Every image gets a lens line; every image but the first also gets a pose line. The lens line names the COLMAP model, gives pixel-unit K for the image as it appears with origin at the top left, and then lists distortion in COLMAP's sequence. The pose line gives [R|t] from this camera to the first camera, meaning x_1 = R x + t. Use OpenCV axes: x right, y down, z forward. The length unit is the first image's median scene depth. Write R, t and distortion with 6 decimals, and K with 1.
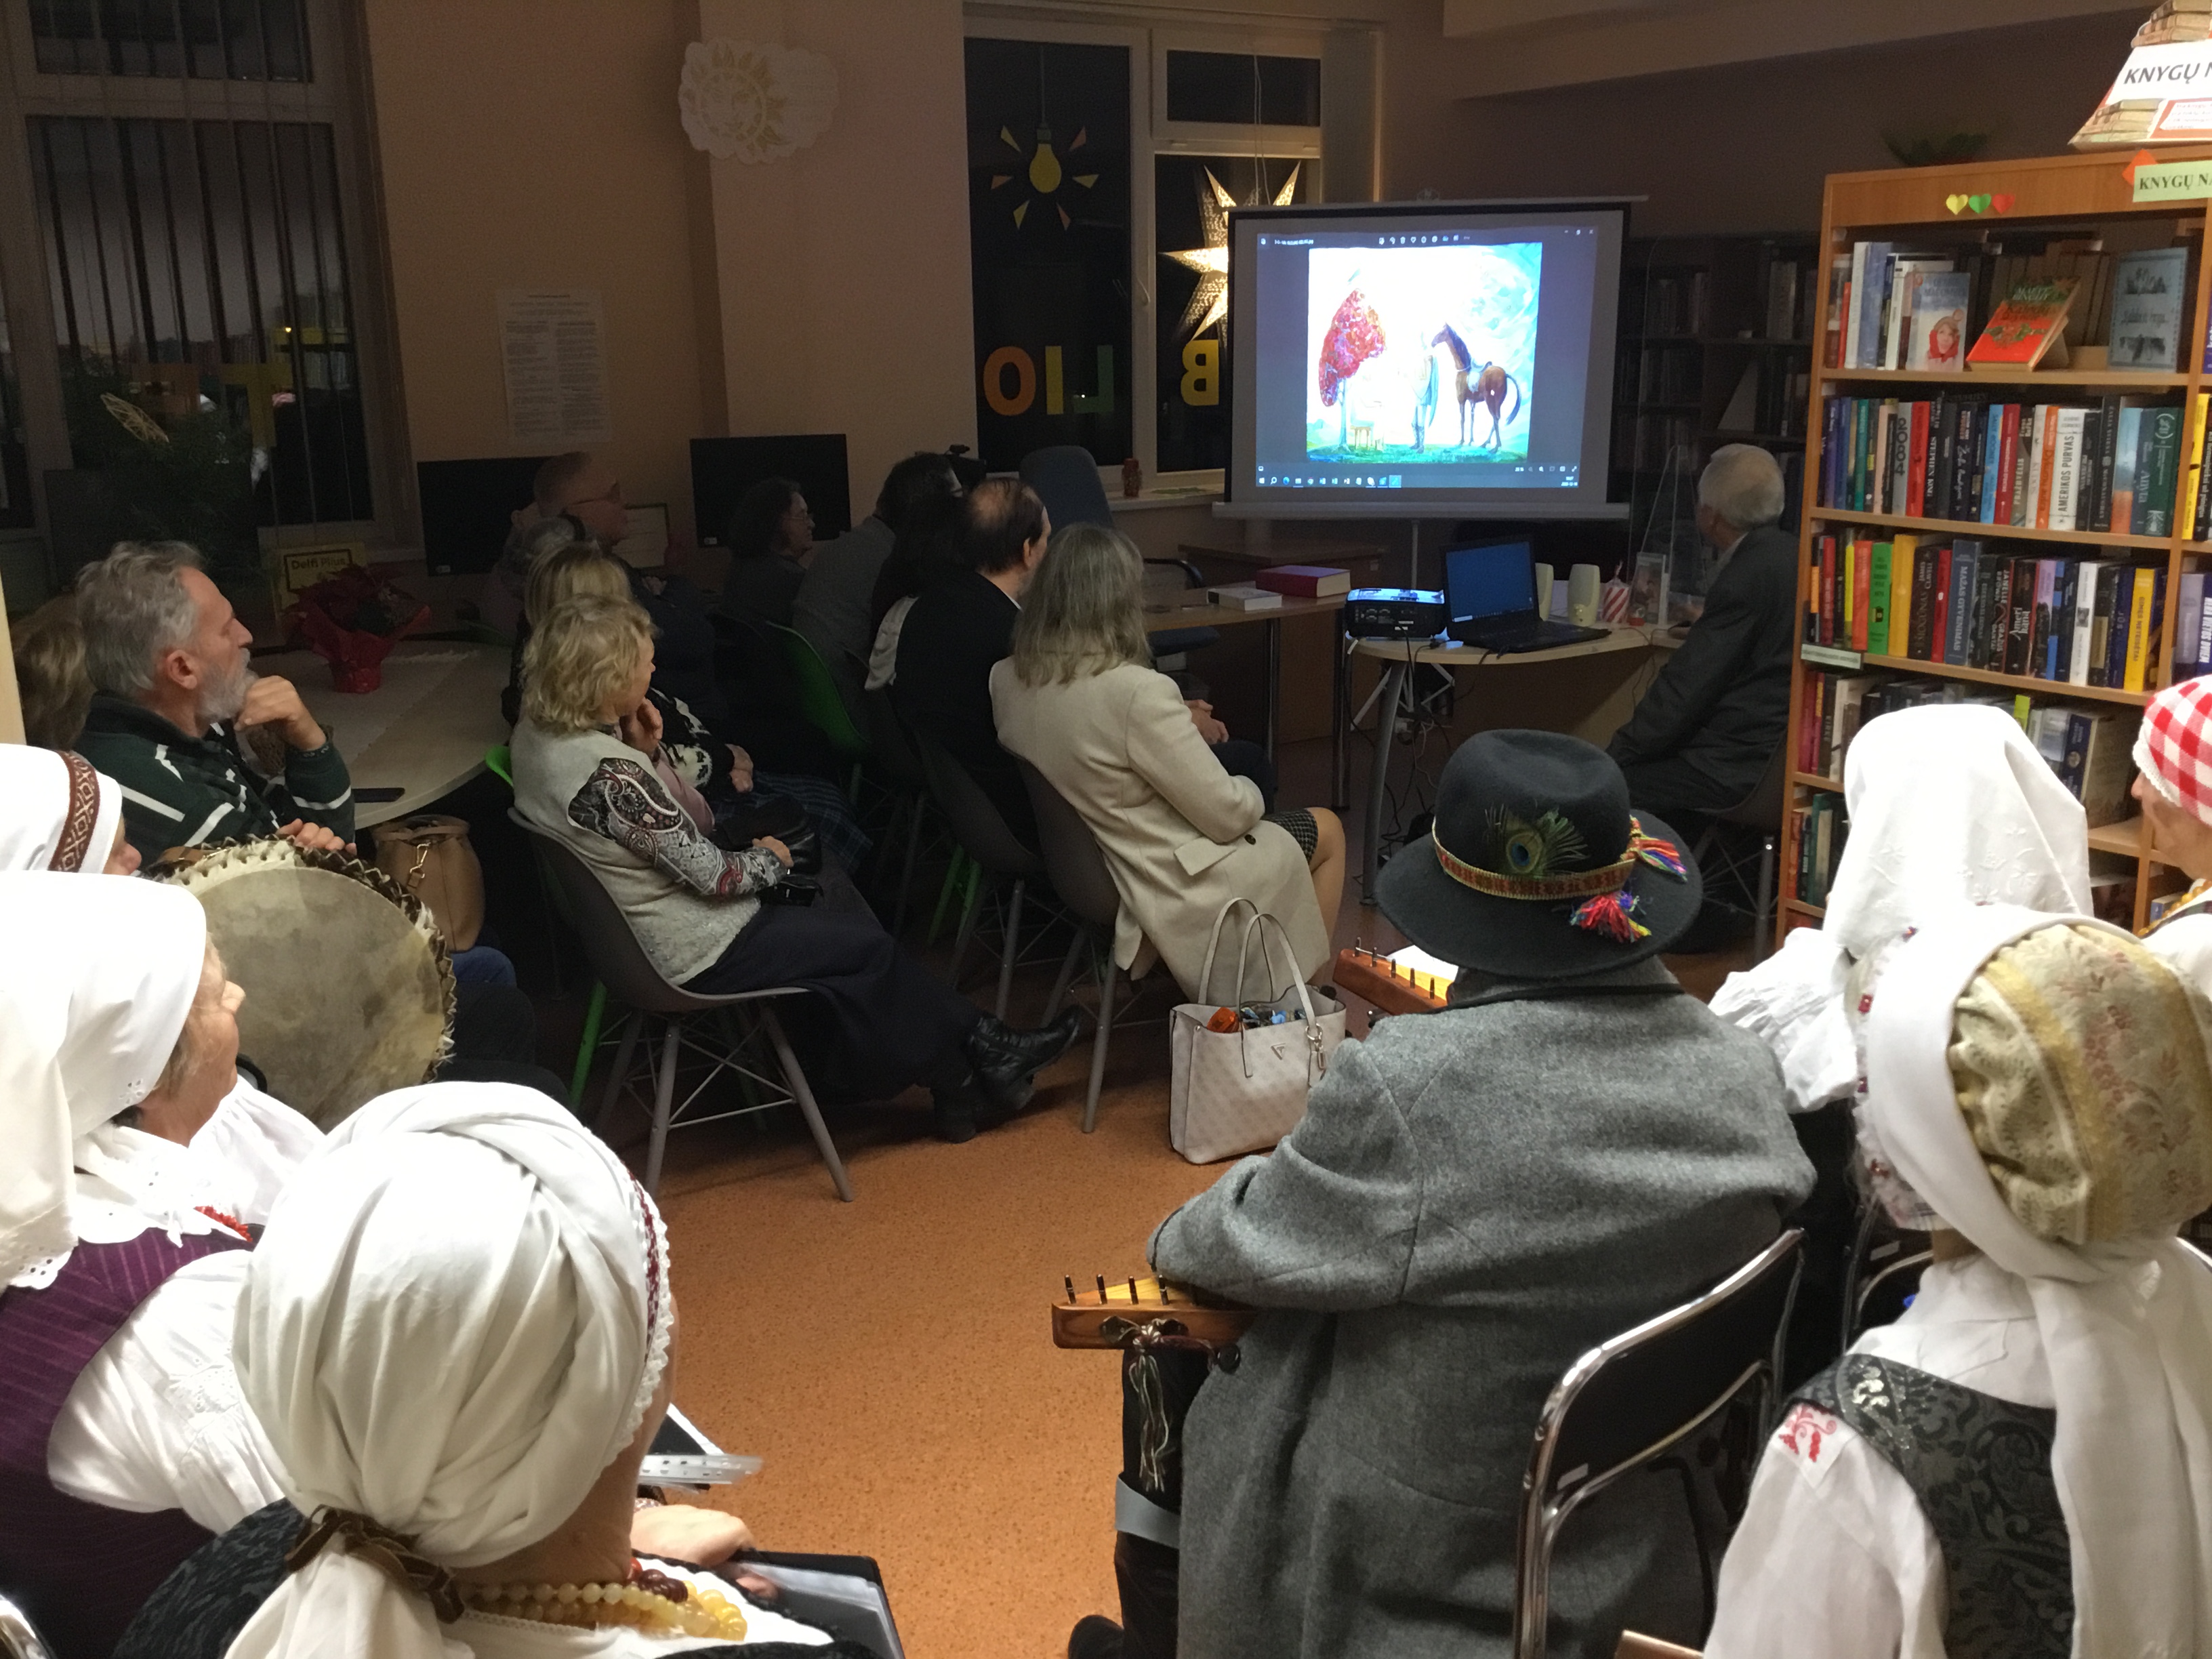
lens RADIAL K [[2042.4, 0, 1106.0], [0, 2042.4, 829.5], [0, 0, 1]] dist [-0.004811, -0.002727]
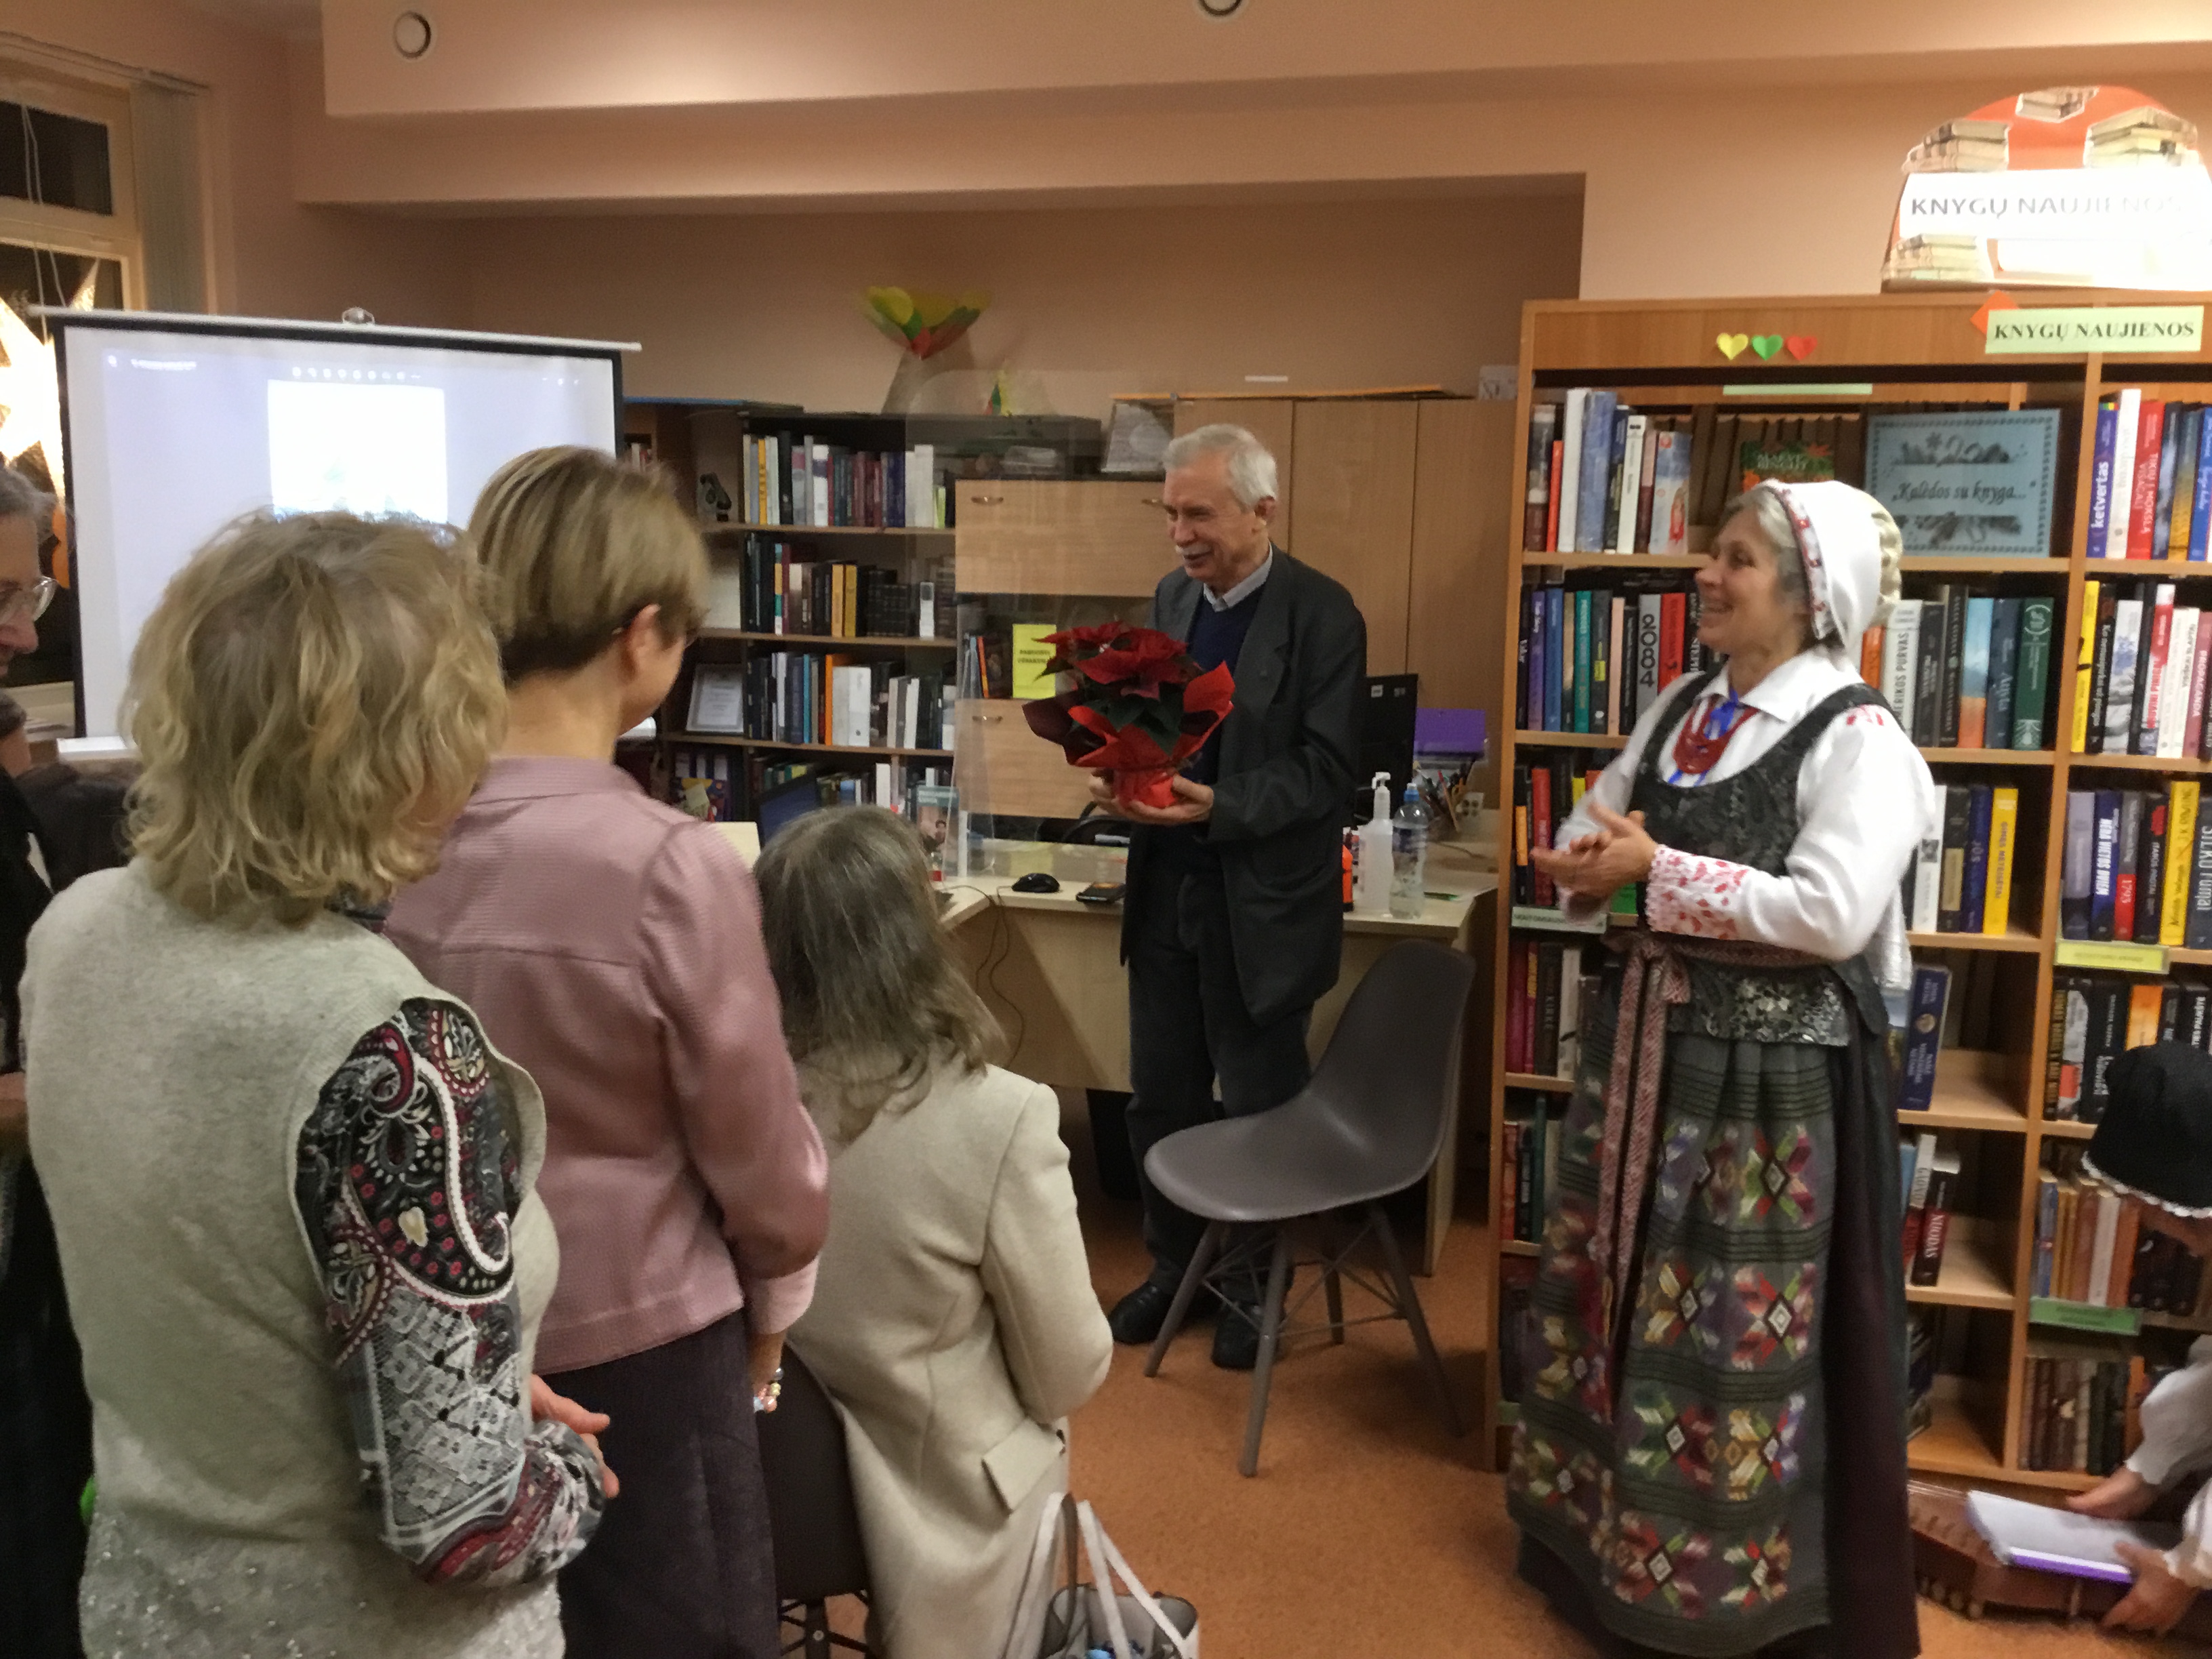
lens RADIAL K [[1965.6, 0, 1141.8], [0, 1965.6, 820.5], [0, 0, 1]] dist [0.142267, -0.259682]
pose [[0.725350, -0.076955, 0.684065, -0.274403], [0.140706, 0.989326, -0.037903, -0.119796], [-0.673846, 0.123745, 0.728436, 0.576803]]
